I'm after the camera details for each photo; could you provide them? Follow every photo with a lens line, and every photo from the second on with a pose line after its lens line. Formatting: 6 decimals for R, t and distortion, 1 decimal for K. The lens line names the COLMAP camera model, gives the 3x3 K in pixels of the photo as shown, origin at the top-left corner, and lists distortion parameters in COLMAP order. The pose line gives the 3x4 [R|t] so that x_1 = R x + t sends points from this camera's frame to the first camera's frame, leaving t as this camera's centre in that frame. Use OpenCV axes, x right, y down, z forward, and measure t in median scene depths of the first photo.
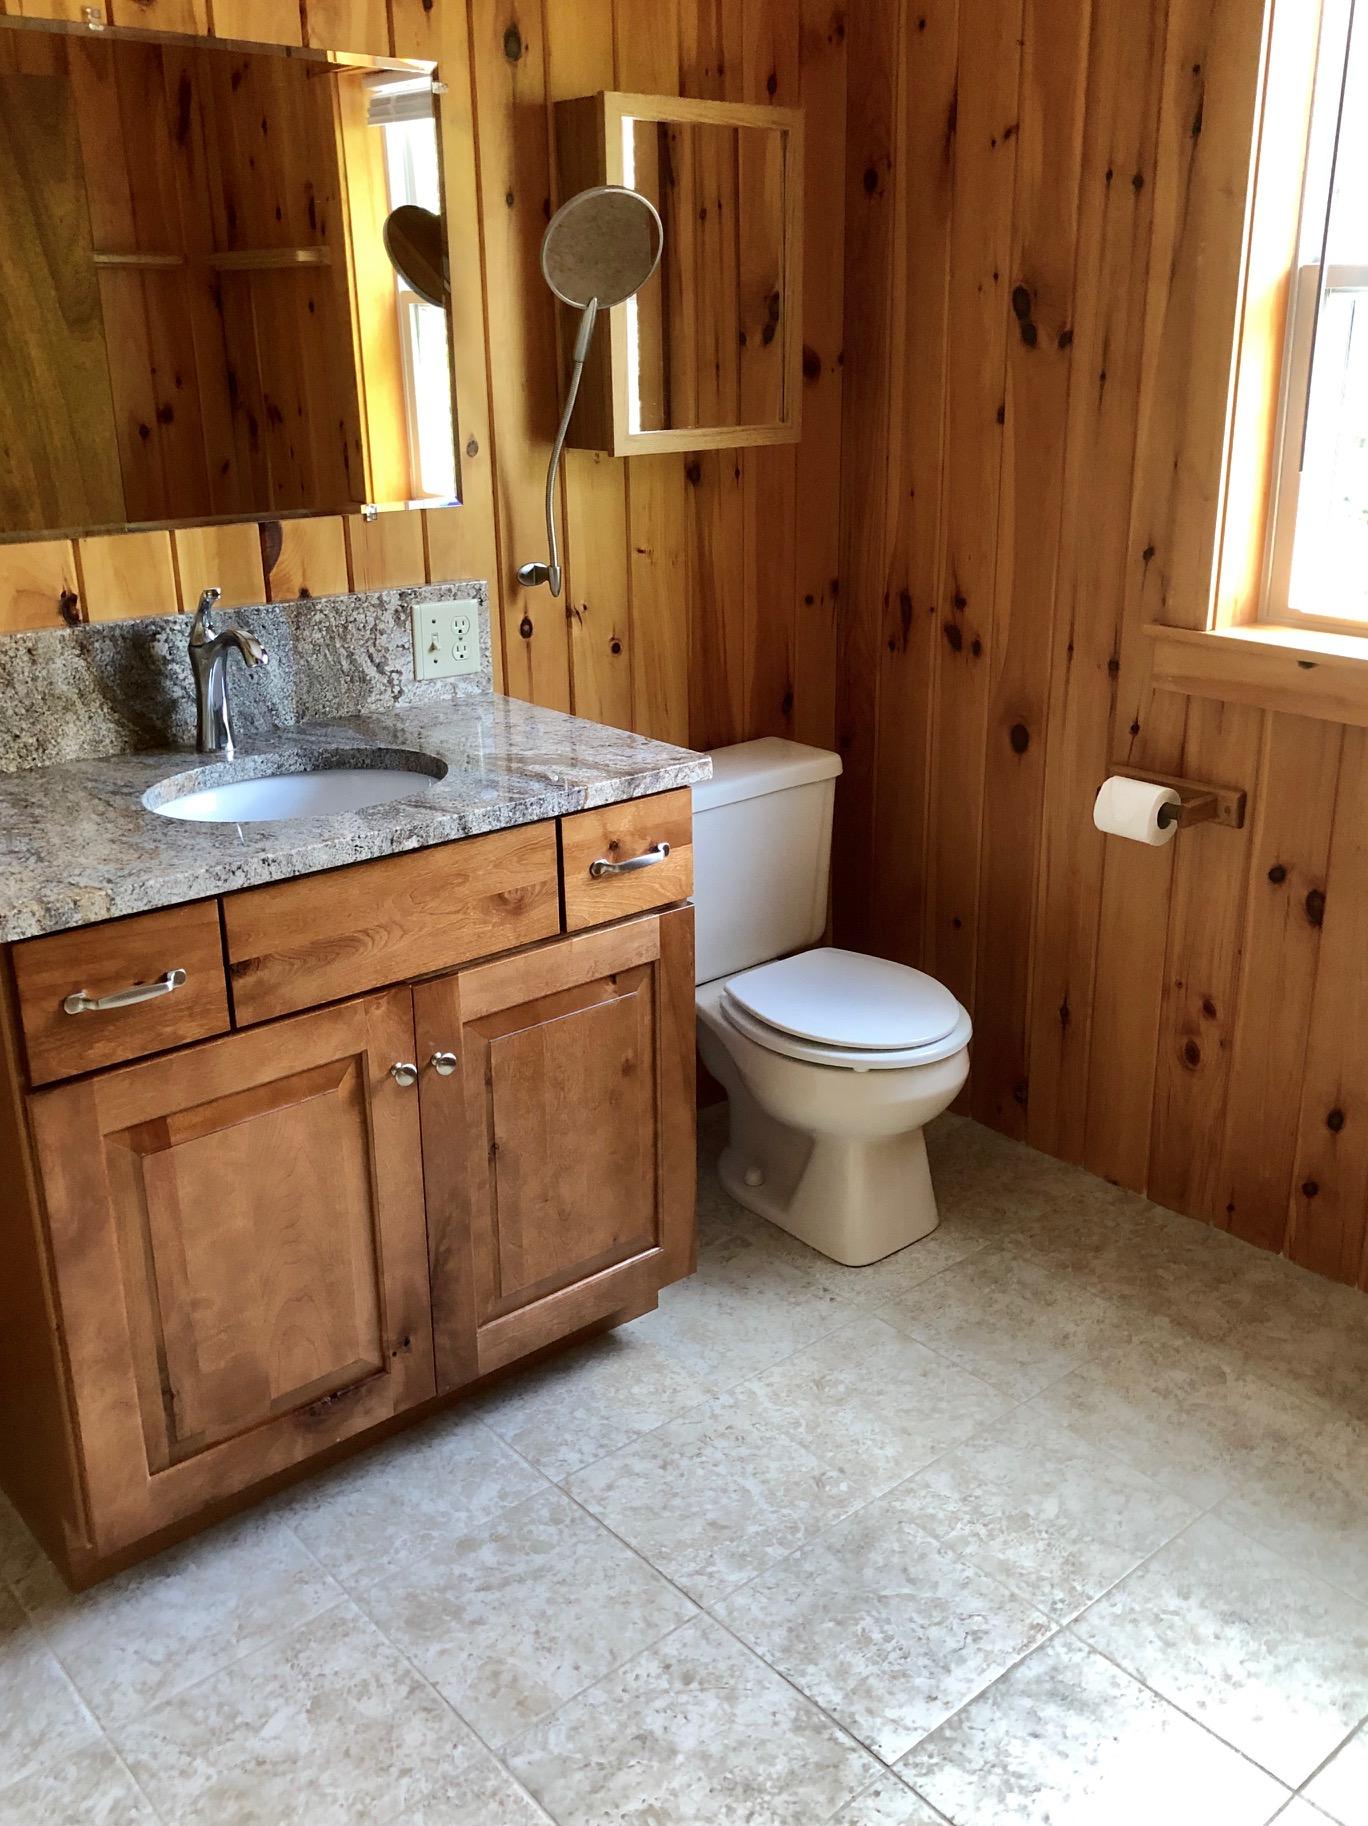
lens RADIAL K [[1712.1, 0, 713.4], [0, 1712.1, 911.6], [0, 0, 1]] dist [0.112594, -0.282811]
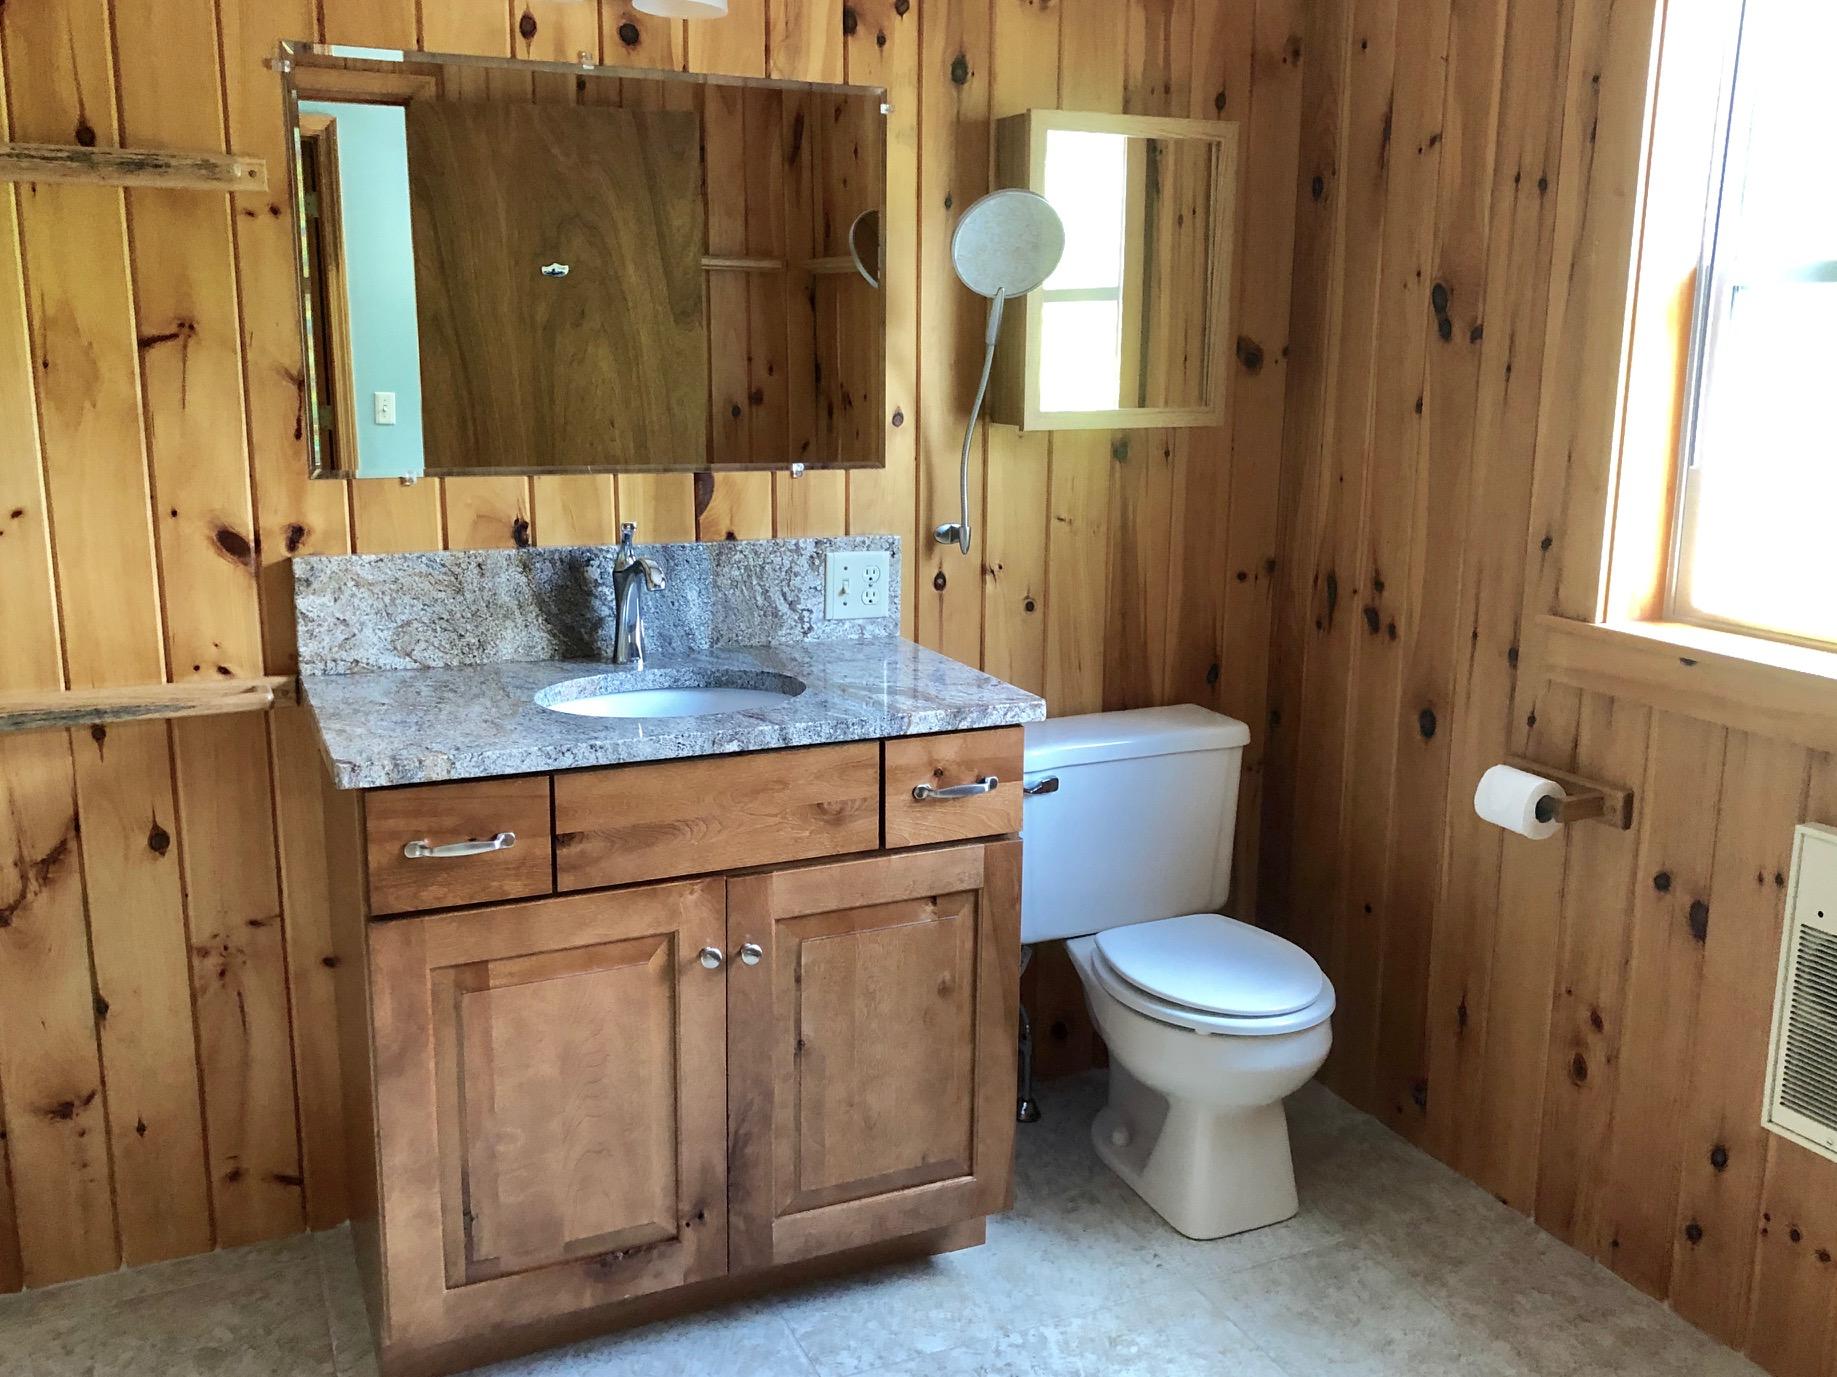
lens RADIAL K [[1722.4, 0, 918.5], [0, 1722.4, 688.5], [0, 0, 1]] dist [0.112594, -0.282811]
pose [[0.956207, 0.076384, -0.282549, 0.206498], [-0.112608, 0.987049, -0.114255, 0.030305], [0.270162, 0.141069, 0.952424, -0.034670]]
